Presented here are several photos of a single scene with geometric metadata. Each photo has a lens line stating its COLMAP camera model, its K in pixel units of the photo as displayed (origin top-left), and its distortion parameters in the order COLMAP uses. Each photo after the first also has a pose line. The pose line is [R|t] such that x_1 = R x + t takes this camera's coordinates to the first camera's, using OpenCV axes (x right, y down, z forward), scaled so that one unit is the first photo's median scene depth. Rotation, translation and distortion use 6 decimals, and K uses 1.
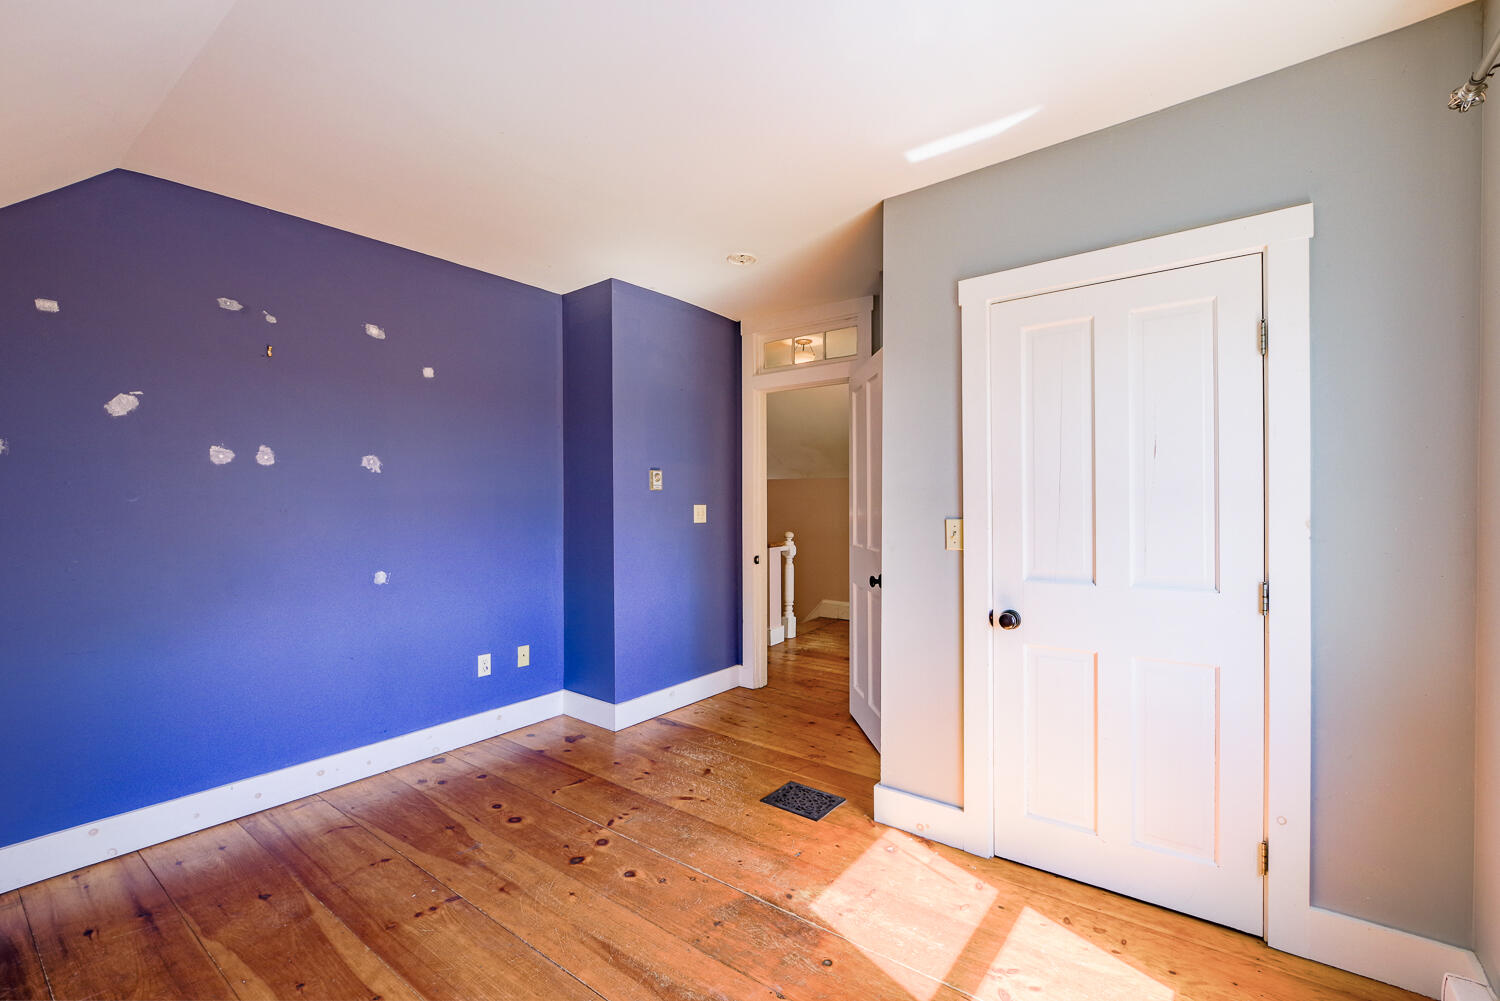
lens RADIAL K [[642.8, 0, 747.4], [0, 642.8, 508.2], [0, 0, 1]] dist [0.000509, -0.000217]
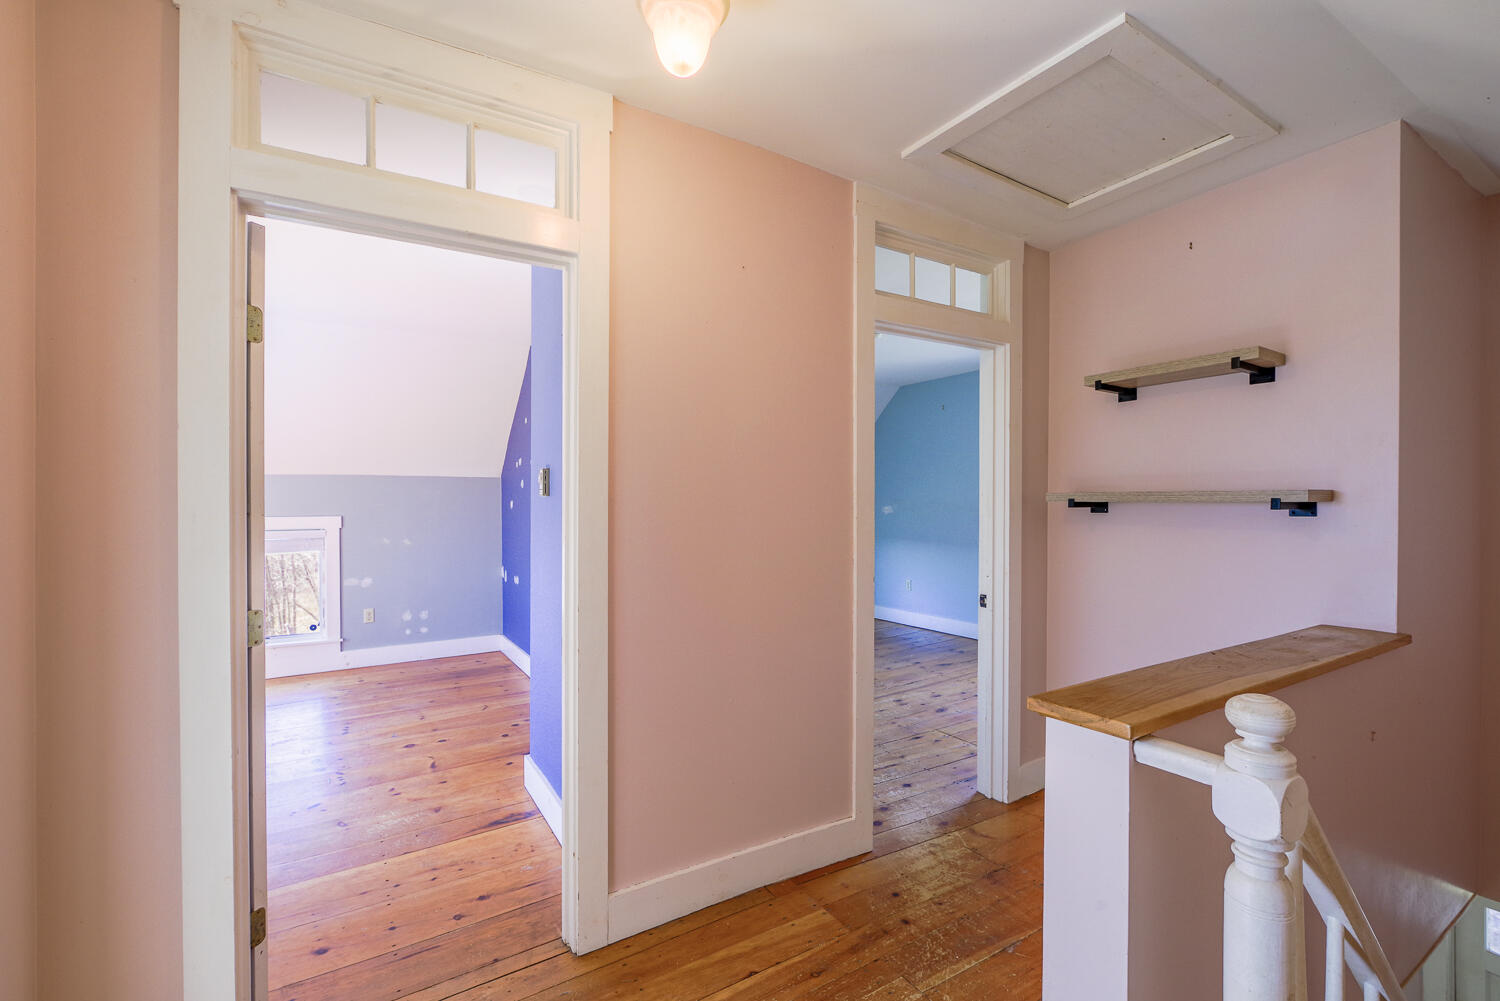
lens RADIAL K [[642.8, 0, 747.4], [0, 642.8, 508.2], [0, 0, 1]] dist [0.000509, -0.000217]
pose [[-0.360377, 0.012960, -0.932717, 0.574514], [0.000827, 0.999908, 0.013574, -0.034266], [0.932806, 0.004120, -0.360354, 1.911143]]
